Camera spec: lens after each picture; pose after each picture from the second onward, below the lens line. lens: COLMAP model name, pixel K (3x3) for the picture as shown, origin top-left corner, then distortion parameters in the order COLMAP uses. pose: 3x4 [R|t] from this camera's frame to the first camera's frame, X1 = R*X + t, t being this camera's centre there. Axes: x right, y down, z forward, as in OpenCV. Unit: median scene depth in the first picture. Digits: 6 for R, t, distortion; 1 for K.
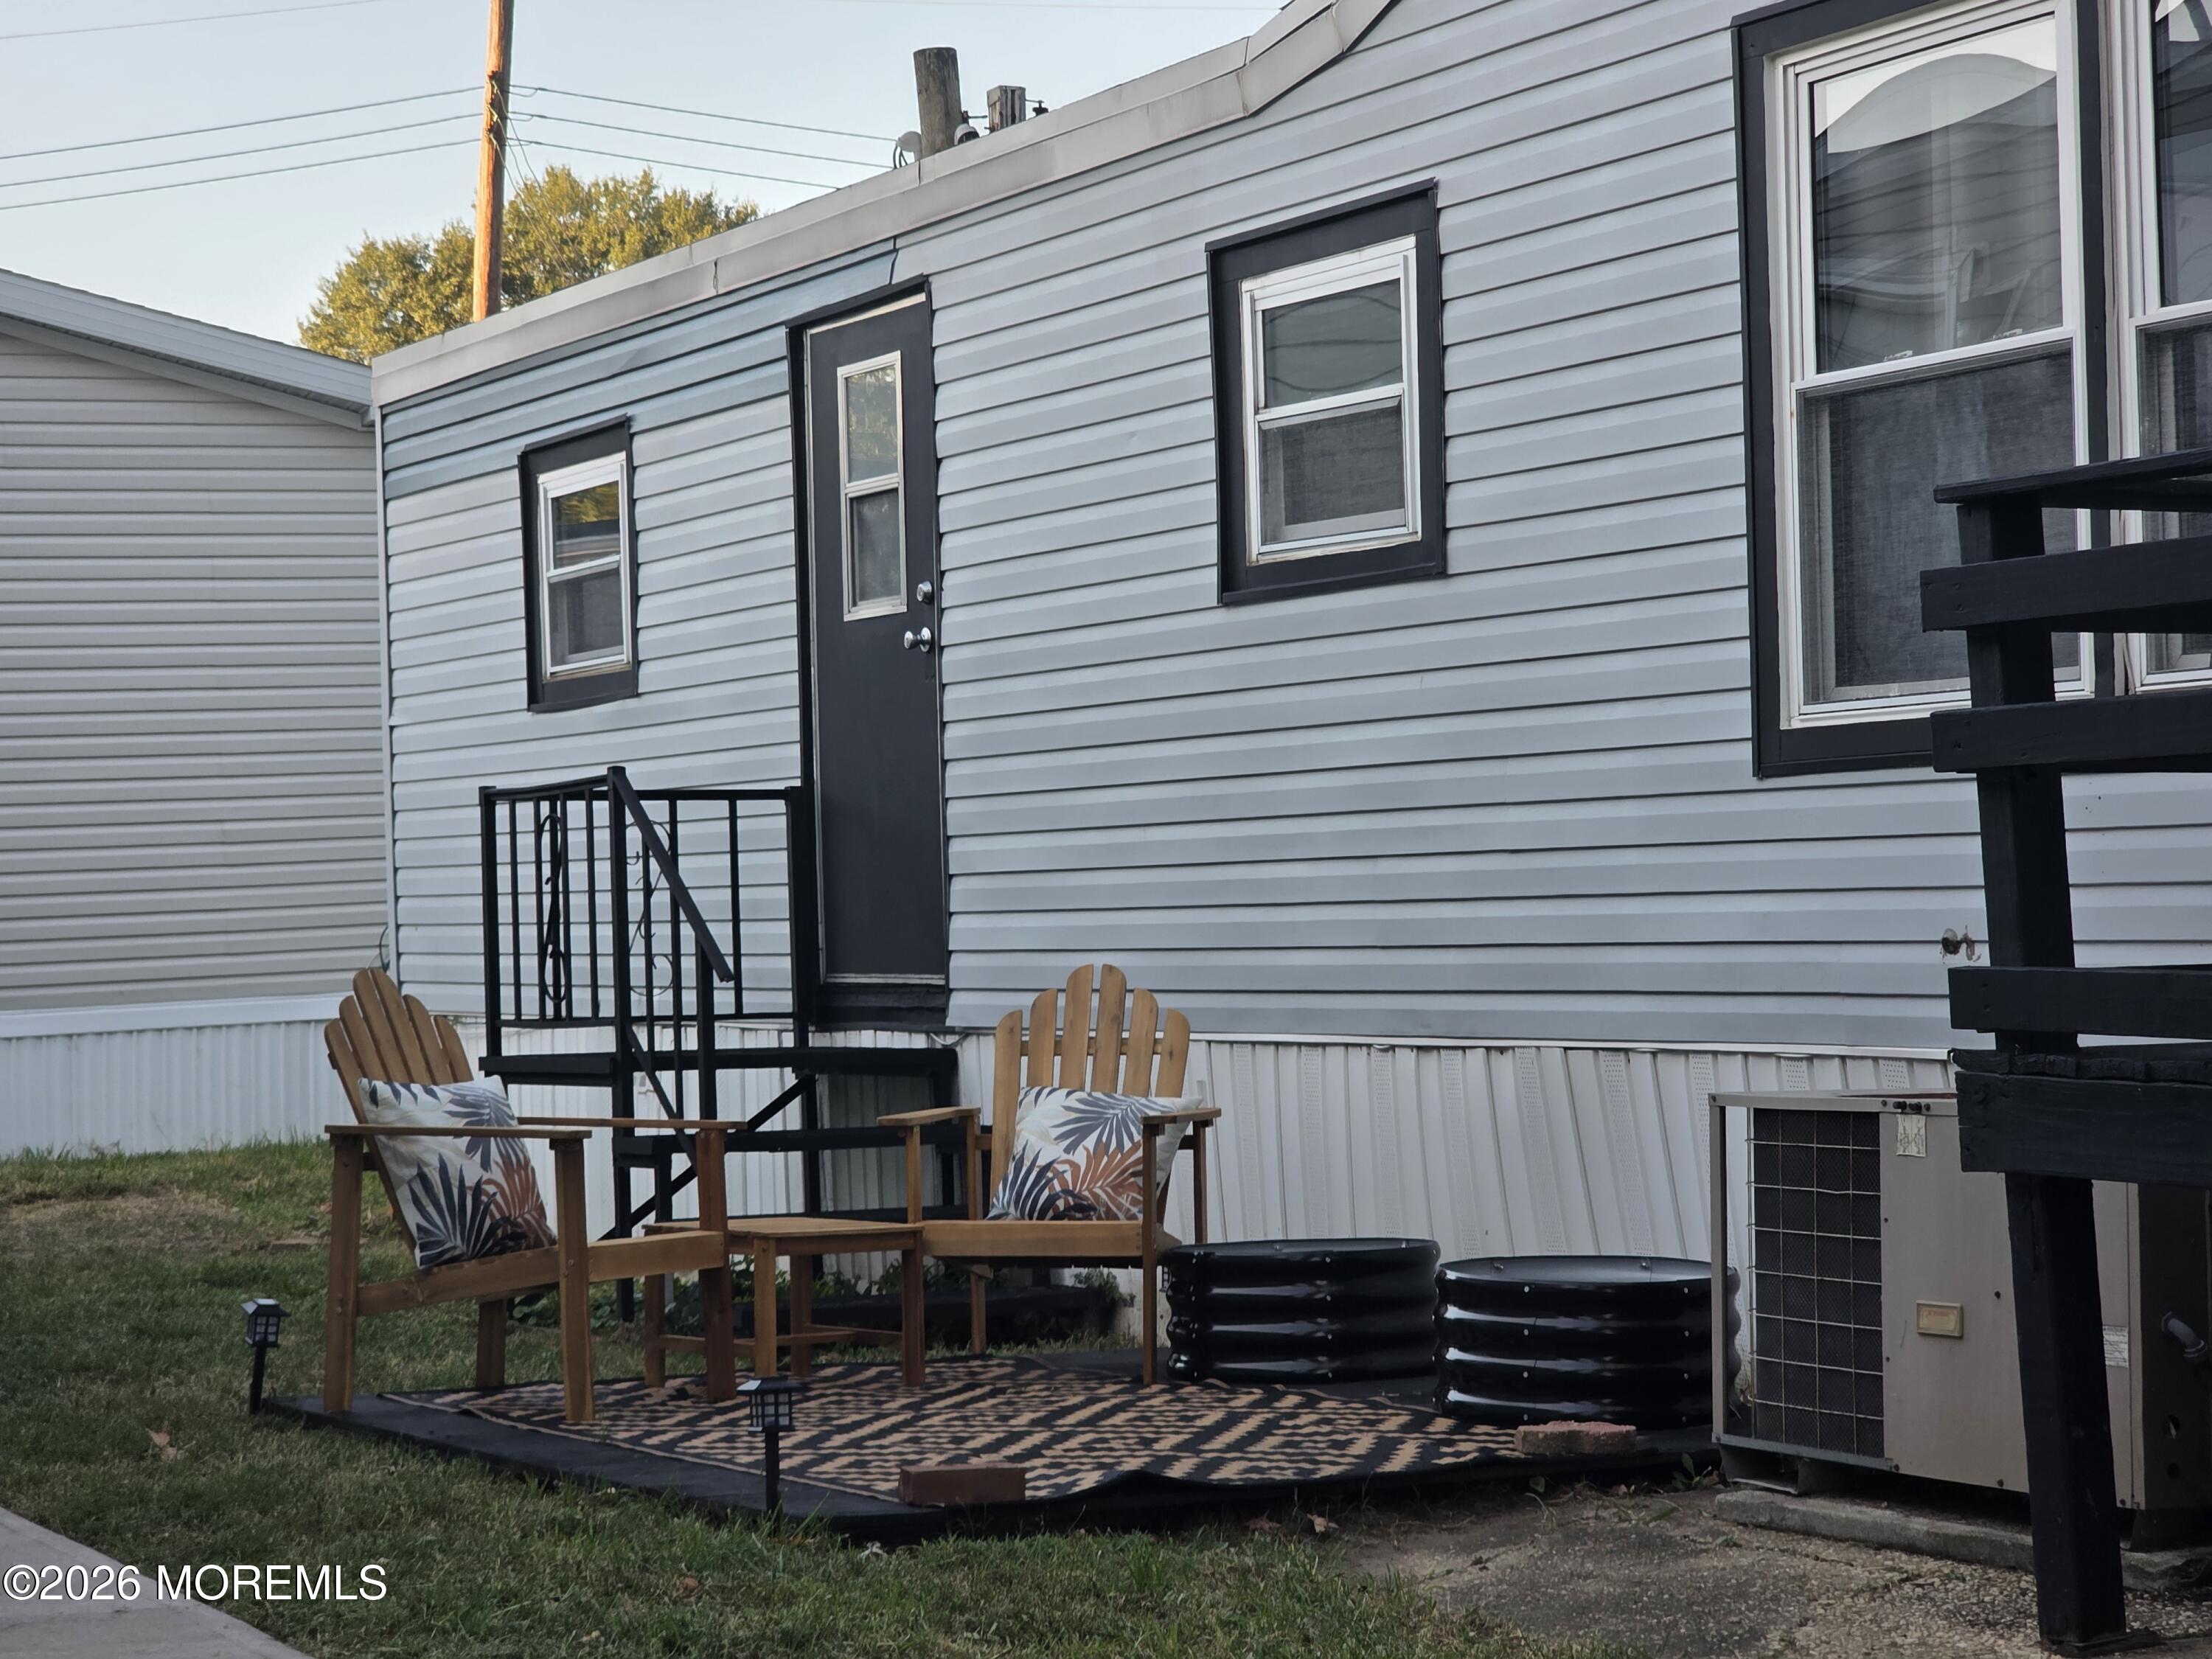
lens RADIAL K [[4329.0, 0, 1107.0], [0, 4329.0, 829.7], [0, 0, 1]] dist [-0.034503, 0.000000]
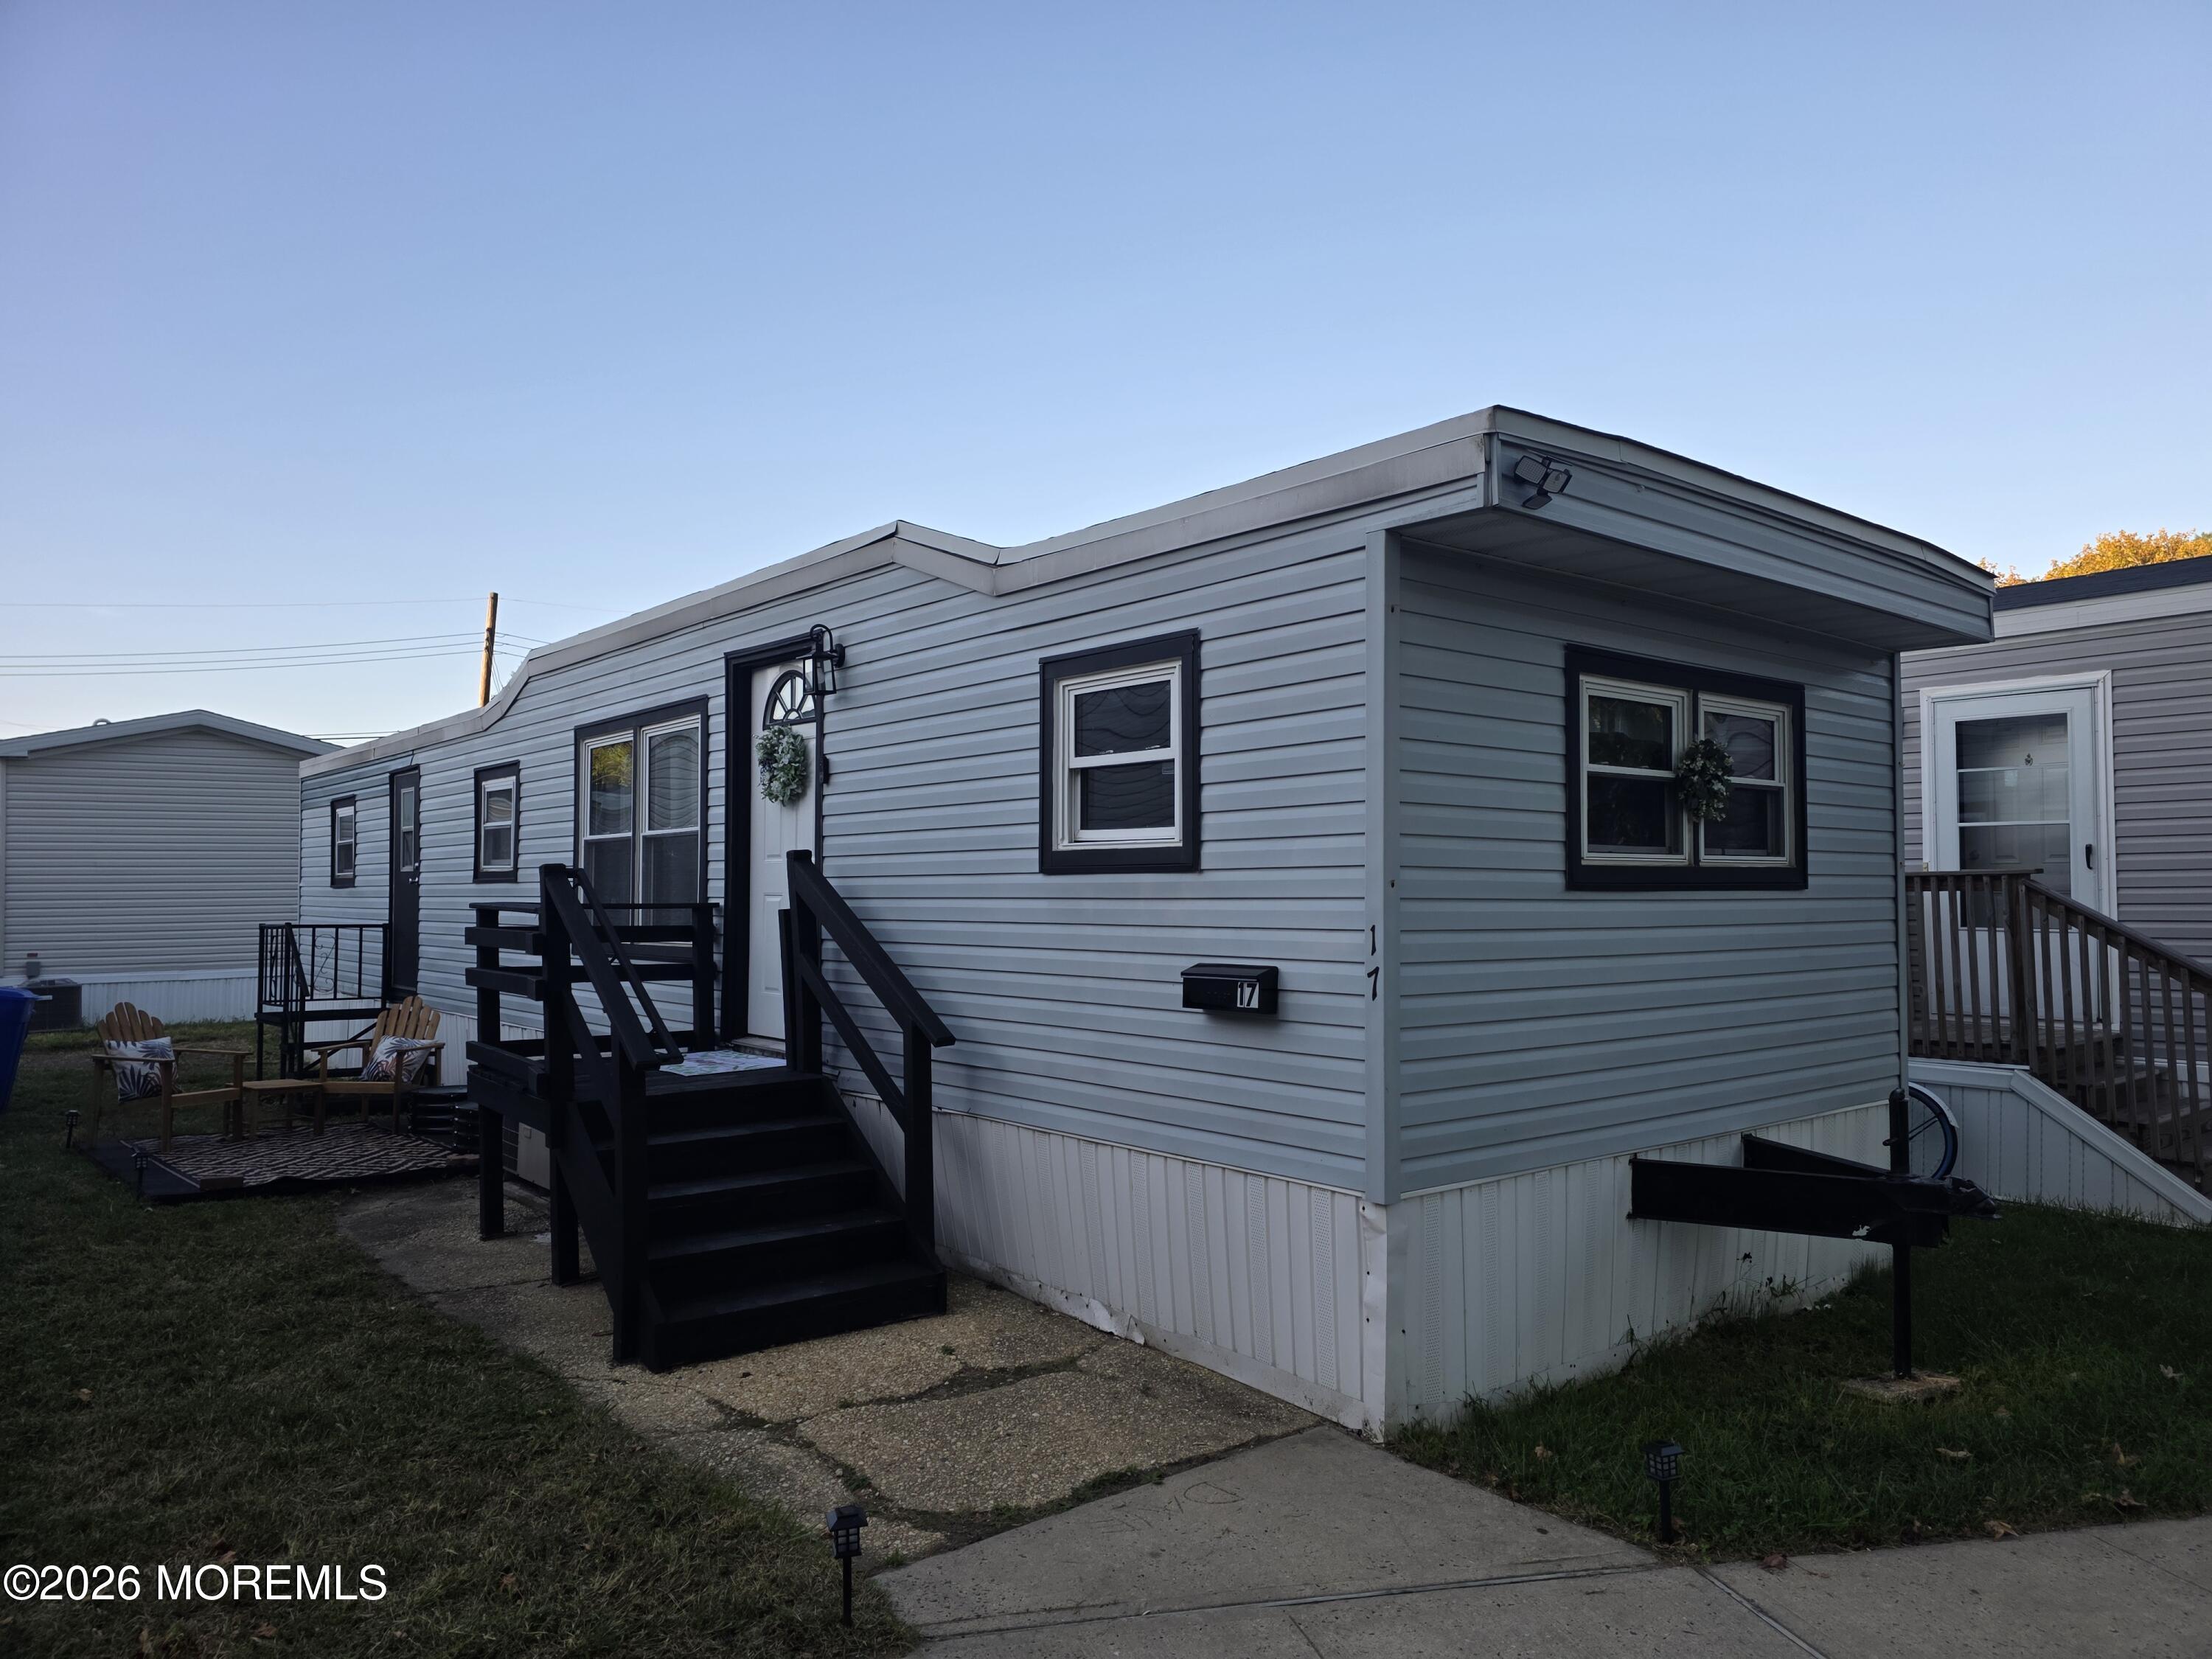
lens RADIAL K [[1480.7, 0, 1106.0], [0, 1480.7, 835.2], [0, 0, 1]] dist [0.050776, -0.032145]
pose [[0.981866, 0.035431, 0.186235, 0.283958], [-0.030263, 0.999076, -0.030521, -0.068322], [-0.187144, 0.024331, 0.982031, -0.175066]]
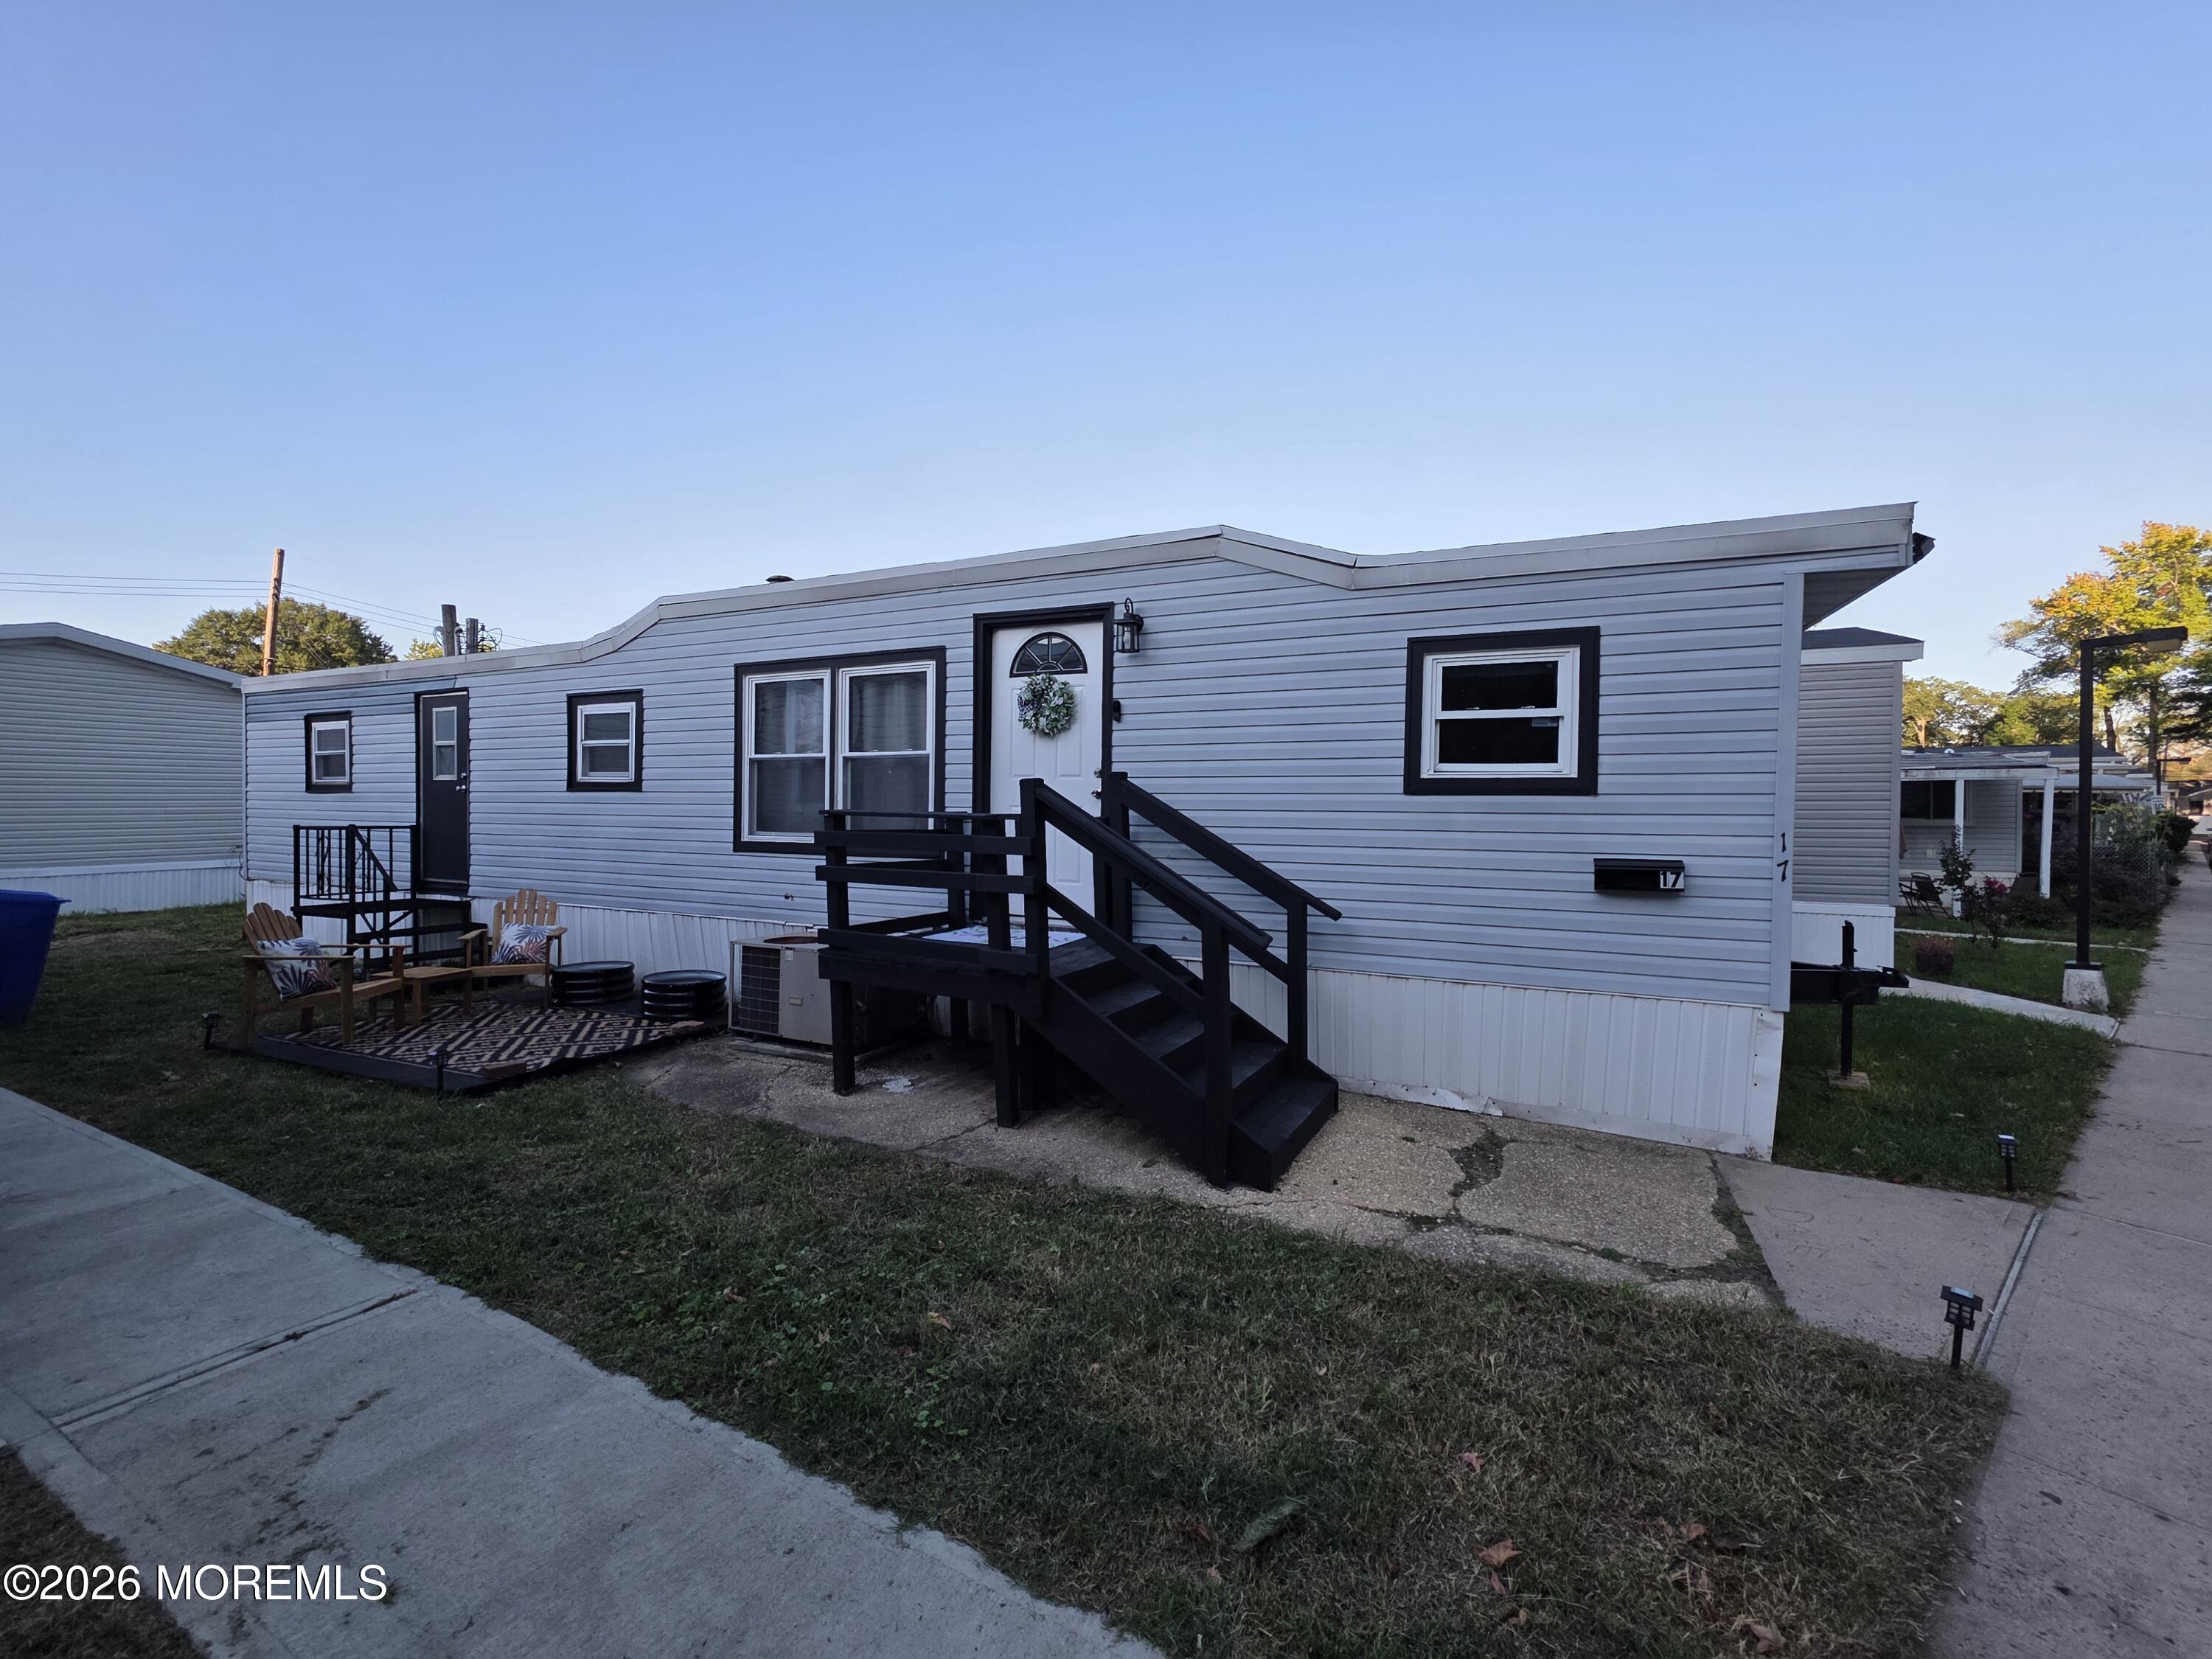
lens RADIAL K [[886.9, 0, 1110.0], [0, 886.9, 824.6], [0, 0, 1]] dist [-0.000017, 0.000229]
pose [[0.809662, 0.026119, 0.586315, -0.044437], [-0.041494, 0.999057, 0.012794, -0.053149], [-0.585428, -0.034687, 0.809982, 0.100772]]
